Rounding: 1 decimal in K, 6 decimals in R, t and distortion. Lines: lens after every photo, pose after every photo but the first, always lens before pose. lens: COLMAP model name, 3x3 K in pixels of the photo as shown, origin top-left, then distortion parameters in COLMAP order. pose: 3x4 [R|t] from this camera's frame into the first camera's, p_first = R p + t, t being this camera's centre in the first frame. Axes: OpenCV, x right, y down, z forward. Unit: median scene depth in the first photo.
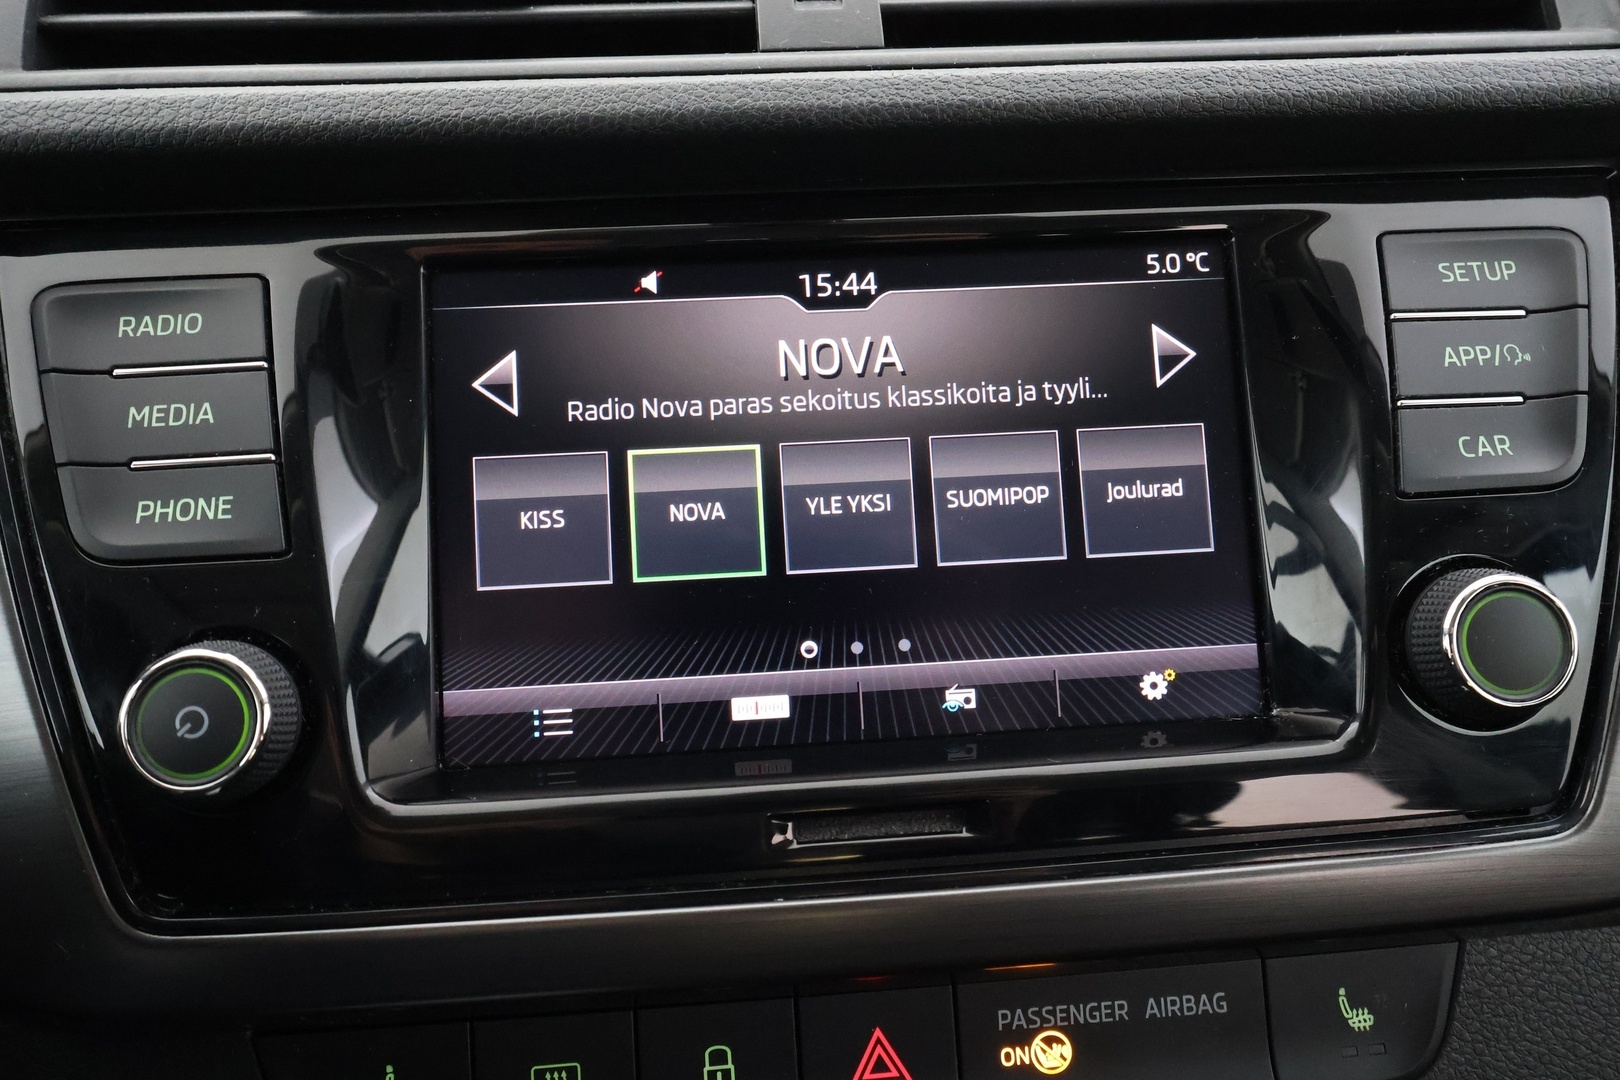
lens RADIAL K [[1090.9, 0, 810.0], [0, 1090.9, 540.0], [0, 0, 1]] dist [0.003068, -0.000557]
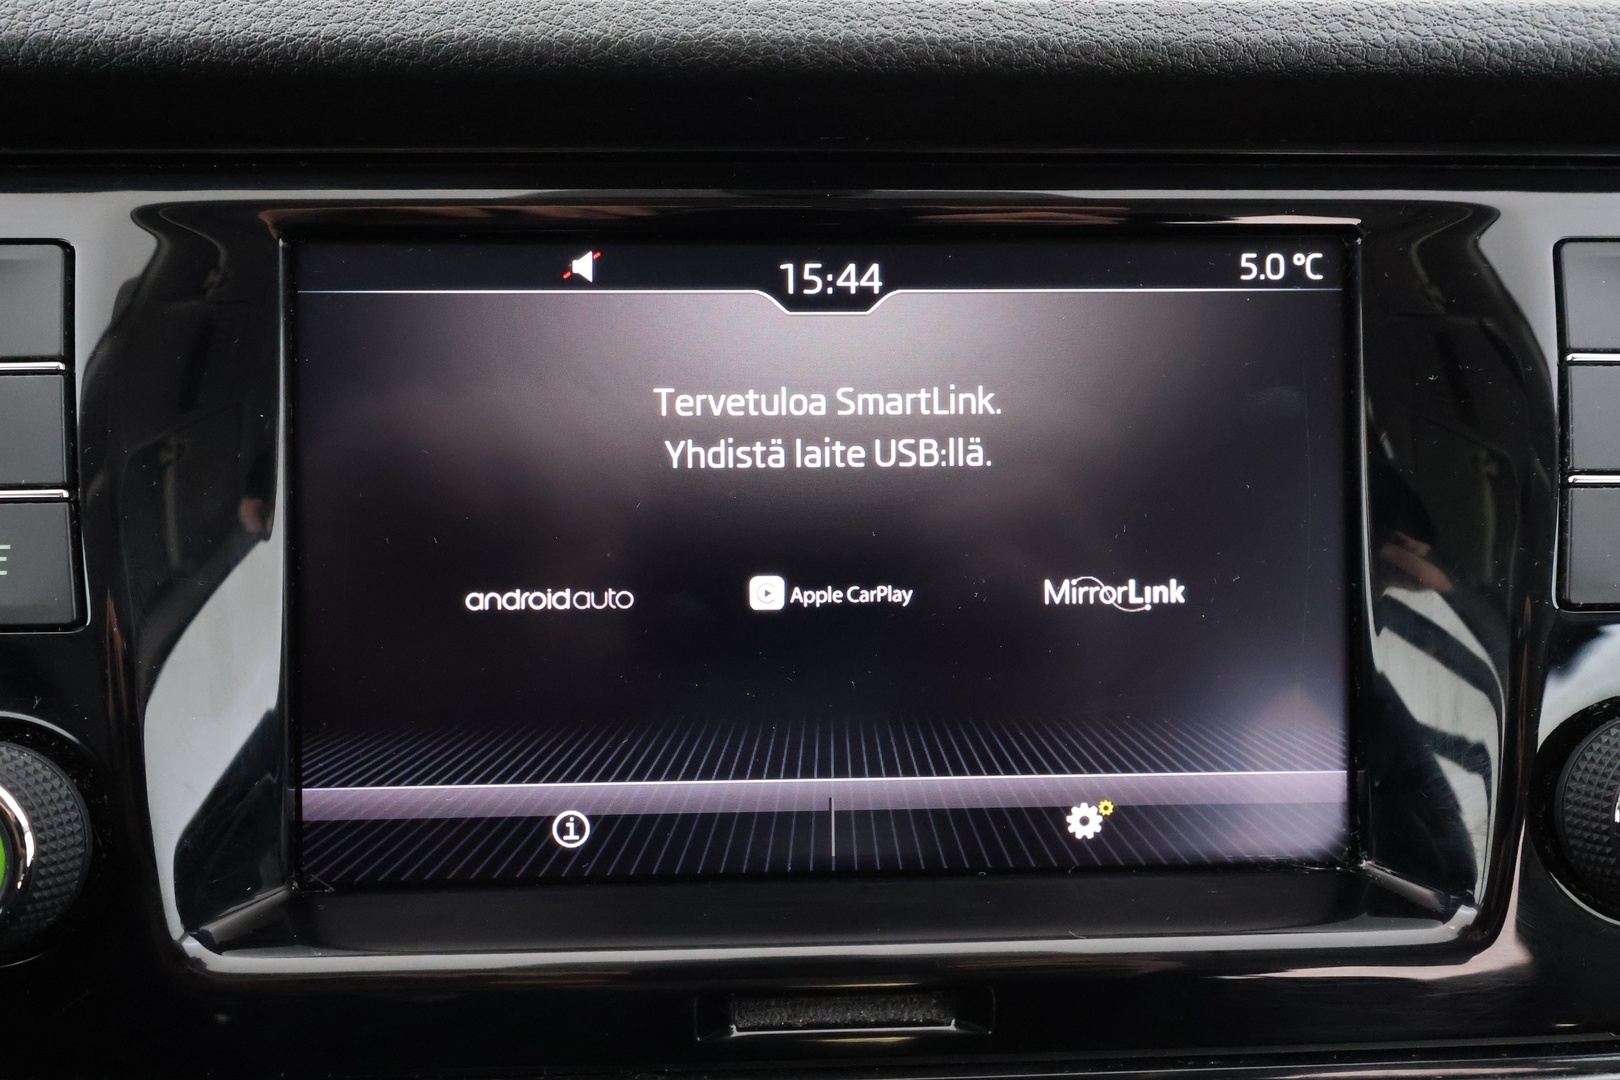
lens RADIAL K [[1090.9, 0, 810.0], [0, 1090.9, 540.0], [0, 0, 1]] dist [0.003068, -0.000557]
pose [[0.998753, 0.046224, -0.018853, 0.035422], [-0.044557, 0.995727, 0.080890, -0.118218], [0.022511, -0.079949, 0.996545, 0.236265]]
